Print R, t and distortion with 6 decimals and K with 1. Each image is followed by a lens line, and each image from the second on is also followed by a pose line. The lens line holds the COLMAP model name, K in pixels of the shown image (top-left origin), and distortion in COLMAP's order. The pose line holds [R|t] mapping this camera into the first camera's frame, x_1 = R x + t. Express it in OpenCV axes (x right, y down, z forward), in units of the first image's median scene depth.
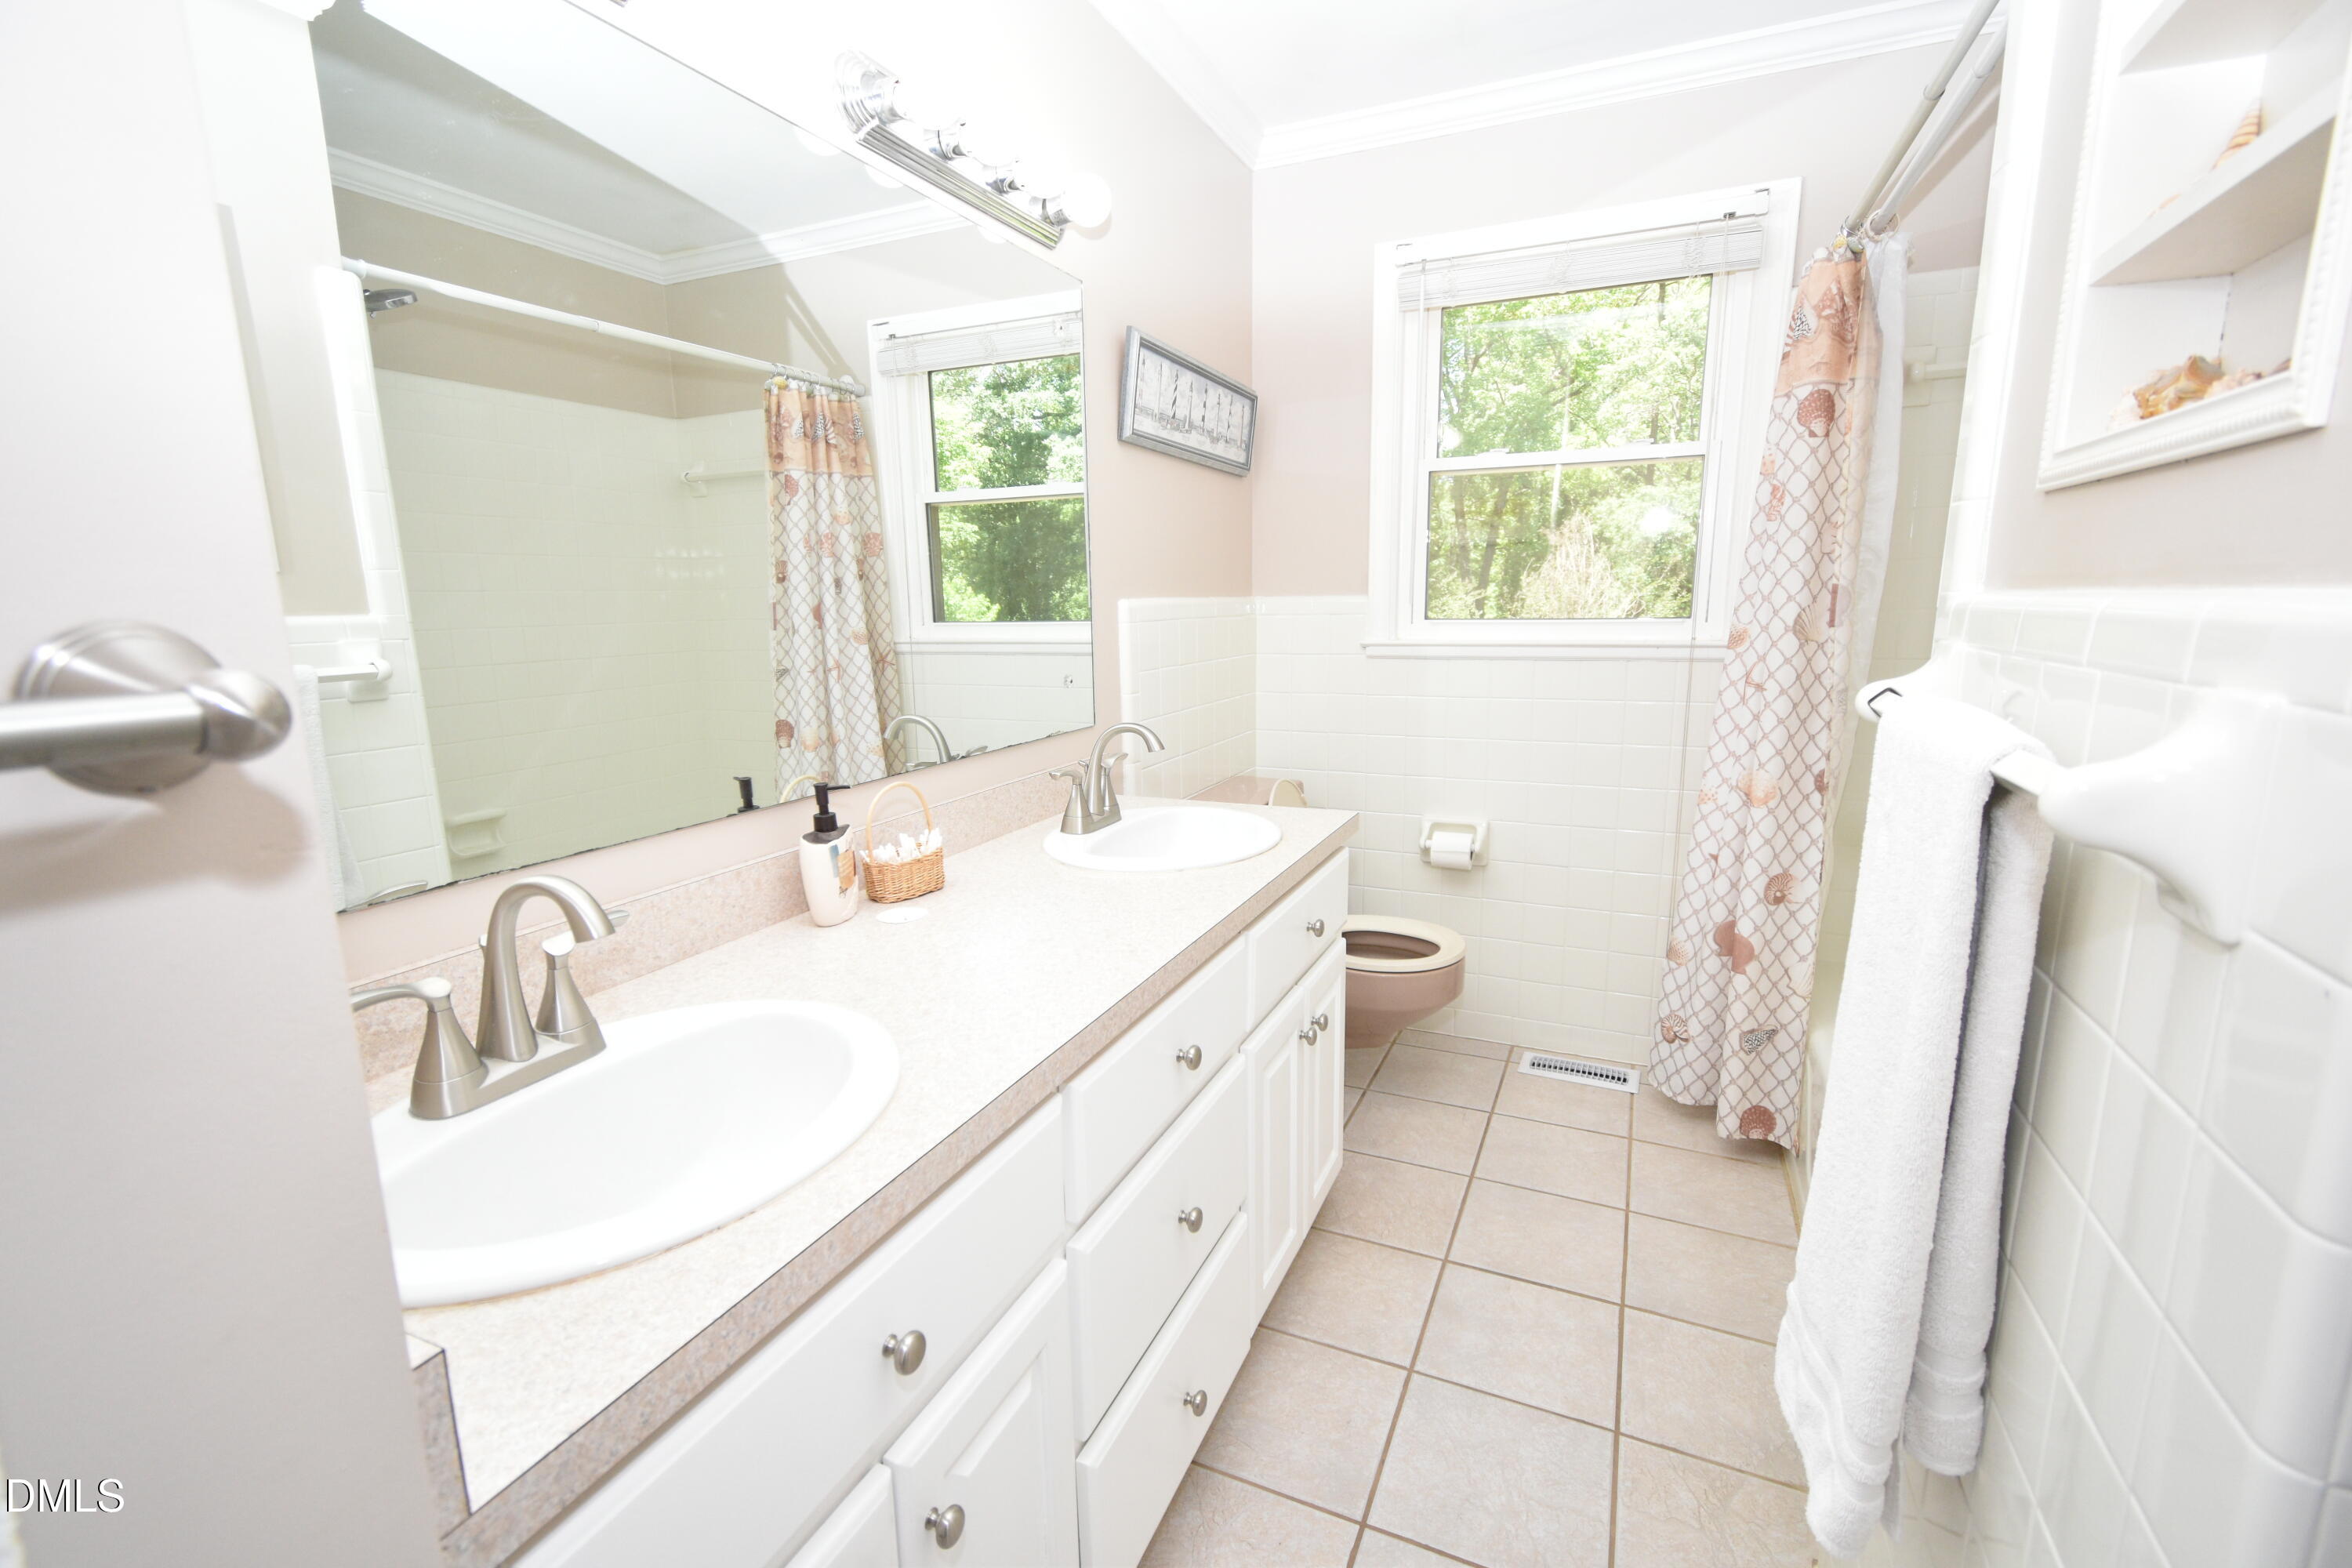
lens RADIAL K [[1035.9, 0, 1169.7], [0, 1035.9, 789.8], [0, 0, 1]] dist [0.007617, -0.003559]
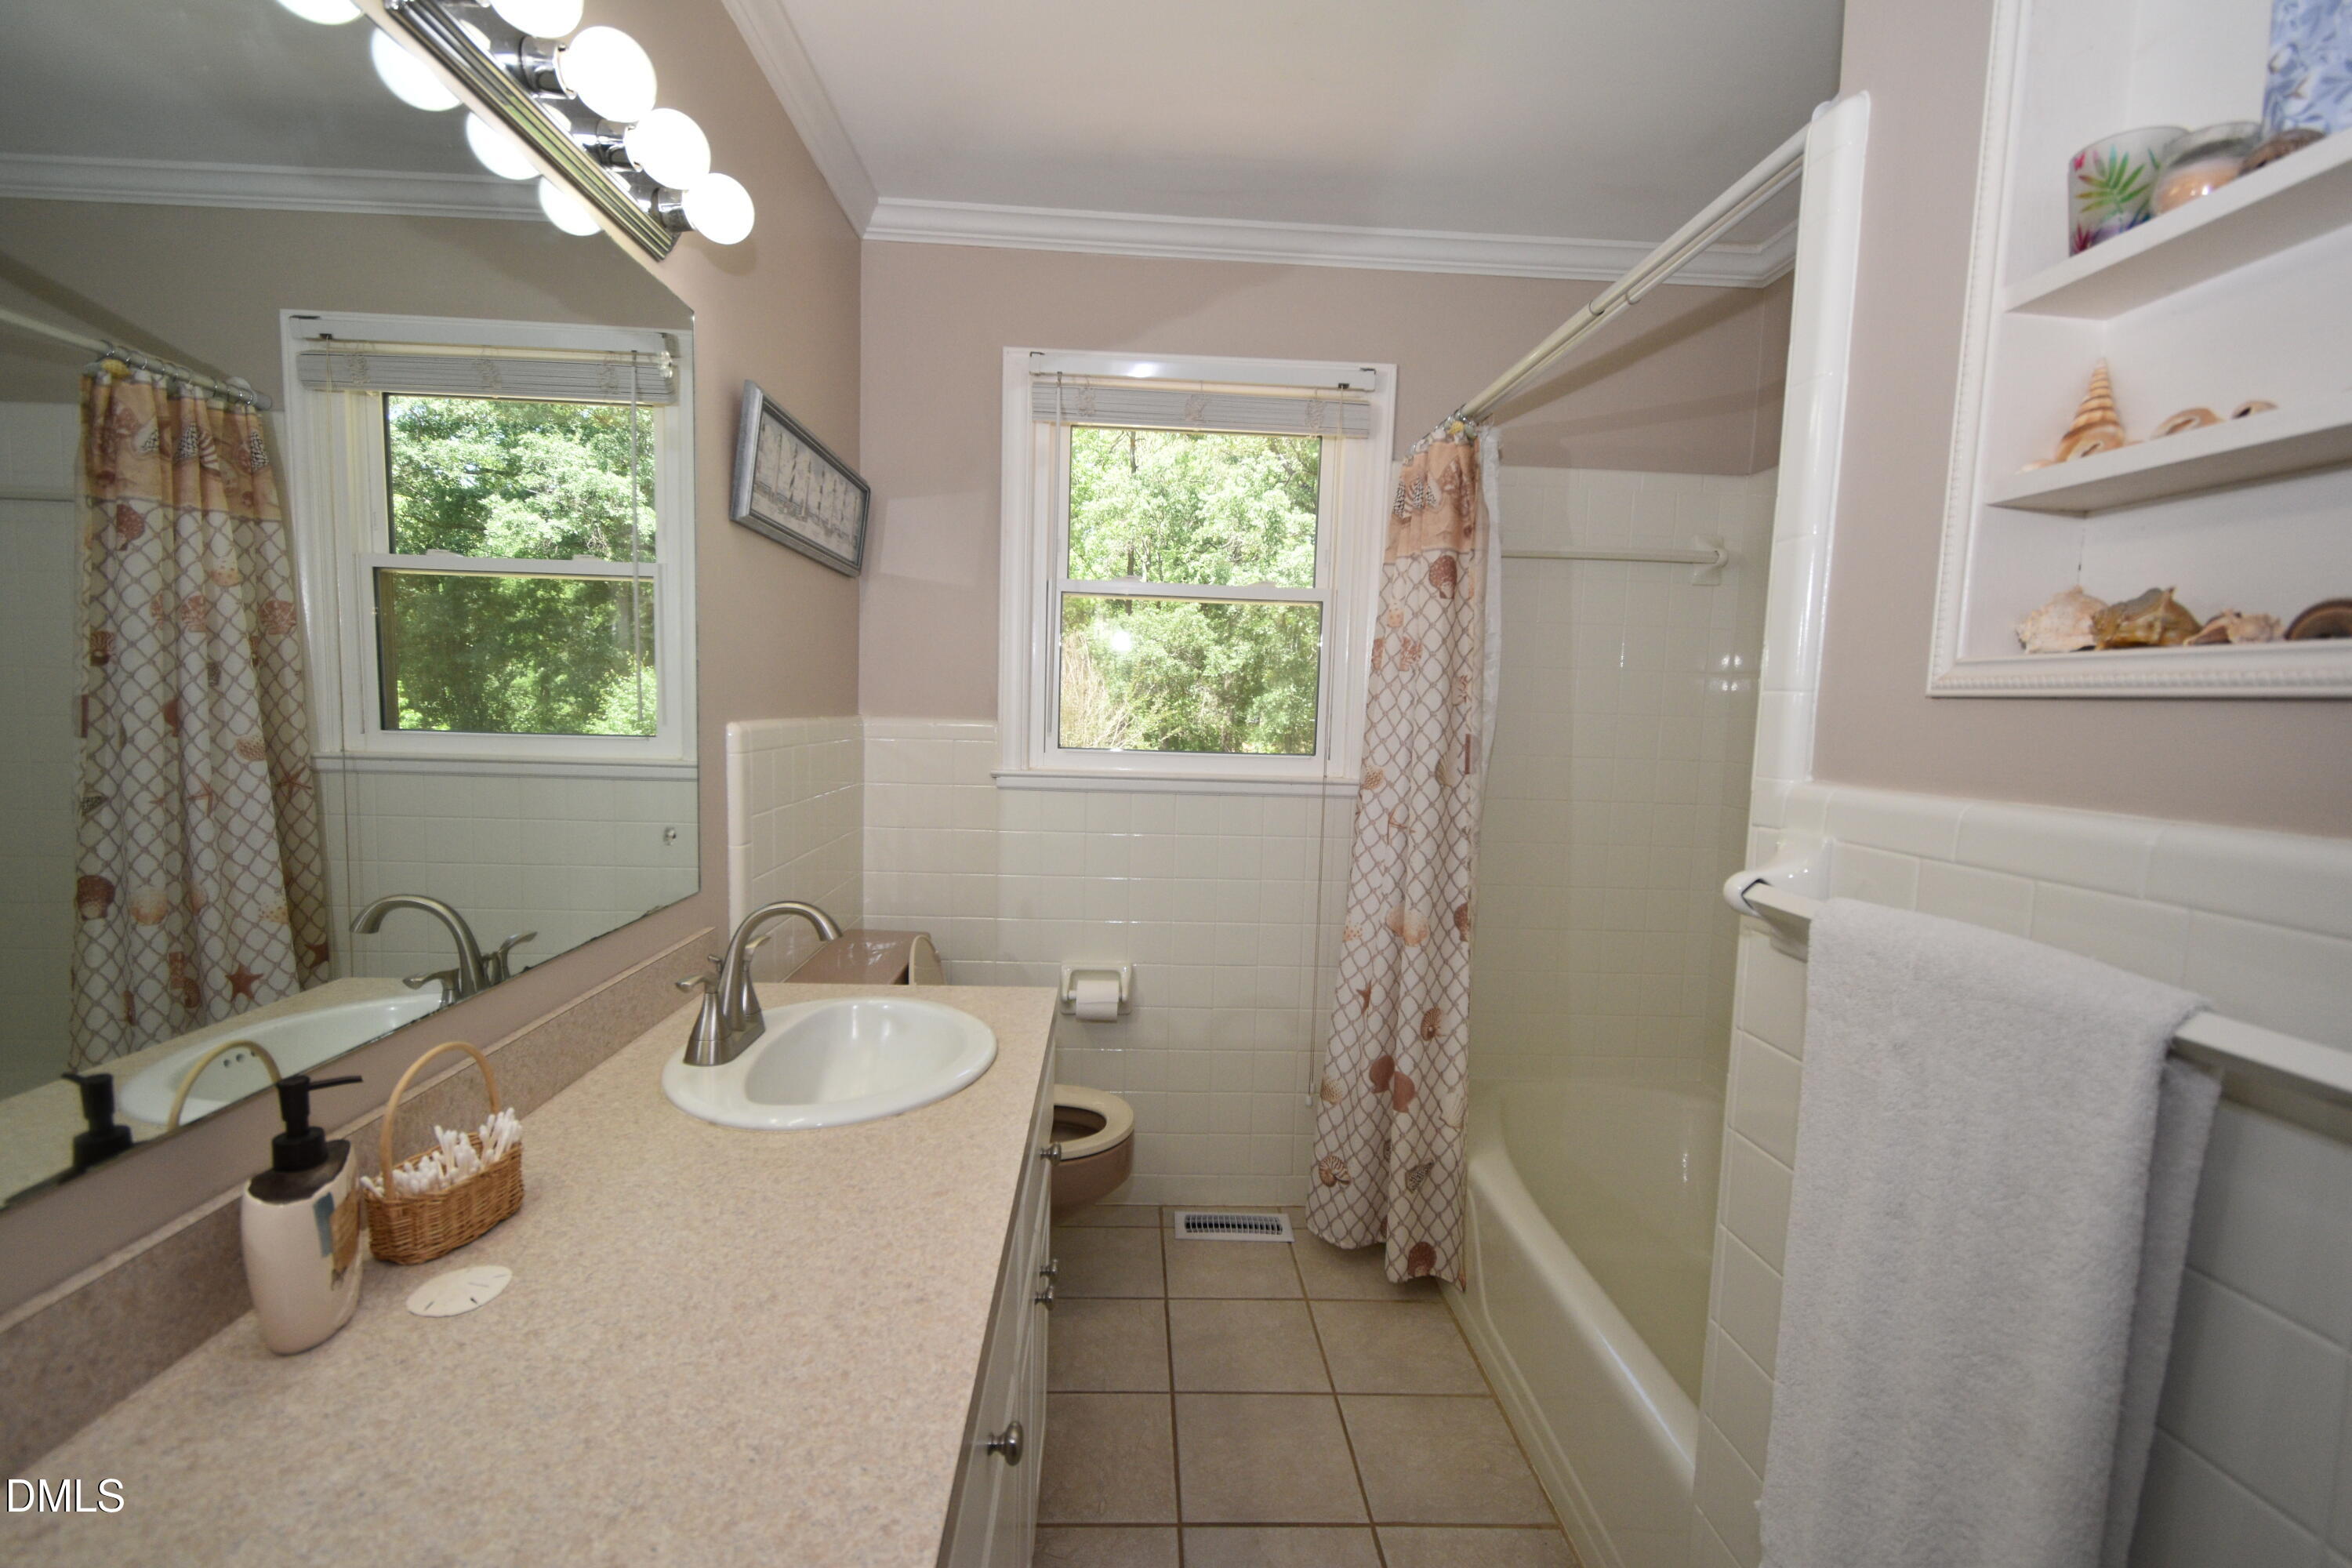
lens RADIAL K [[1035.9, 0, 1177.2], [0, 1035.9, 793.1], [0, 0, 1]] dist [0.007617, -0.003559]
pose [[0.888963, 0.002690, 0.457972, -0.096676], [0.040433, 0.995617, -0.084331, -0.049629], [-0.456192, 0.093485, 0.884958, 0.163235]]
